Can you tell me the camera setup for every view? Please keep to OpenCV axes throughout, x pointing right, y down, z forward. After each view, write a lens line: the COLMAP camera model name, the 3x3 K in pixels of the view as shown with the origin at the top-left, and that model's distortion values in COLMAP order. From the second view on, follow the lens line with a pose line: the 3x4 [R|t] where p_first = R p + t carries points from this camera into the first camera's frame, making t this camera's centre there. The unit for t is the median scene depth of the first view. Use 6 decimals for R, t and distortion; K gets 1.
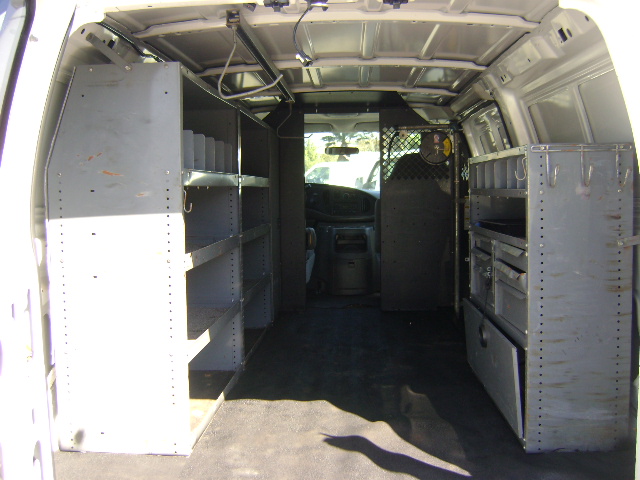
lens RADIAL K [[682.4, 0, 319.9], [0, 682.4, 239.6], [0, 0, 1]] dist [-0.131977, 0.000000]
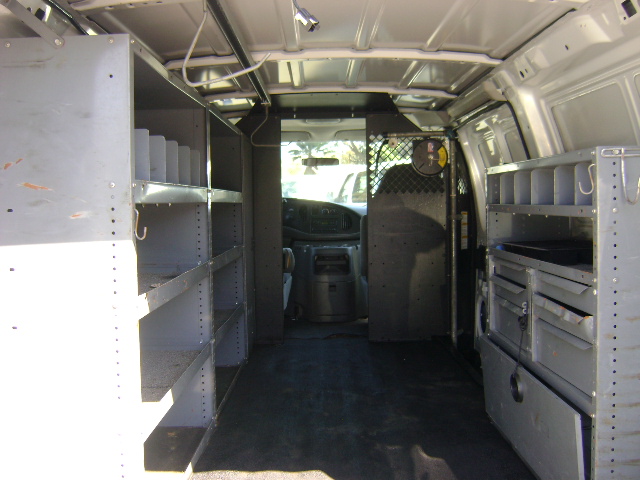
lens RADIAL K [[682.4, 0, 319.8], [0, 682.4, 238.8], [0, 0, 1]] dist [-0.131977, 0.000000]
pose [[0.998759, -0.006163, 0.049423, -0.026071], [0.007233, 0.999743, -0.021507, -0.016343], [-0.049278, 0.021838, 0.998546, 0.179901]]
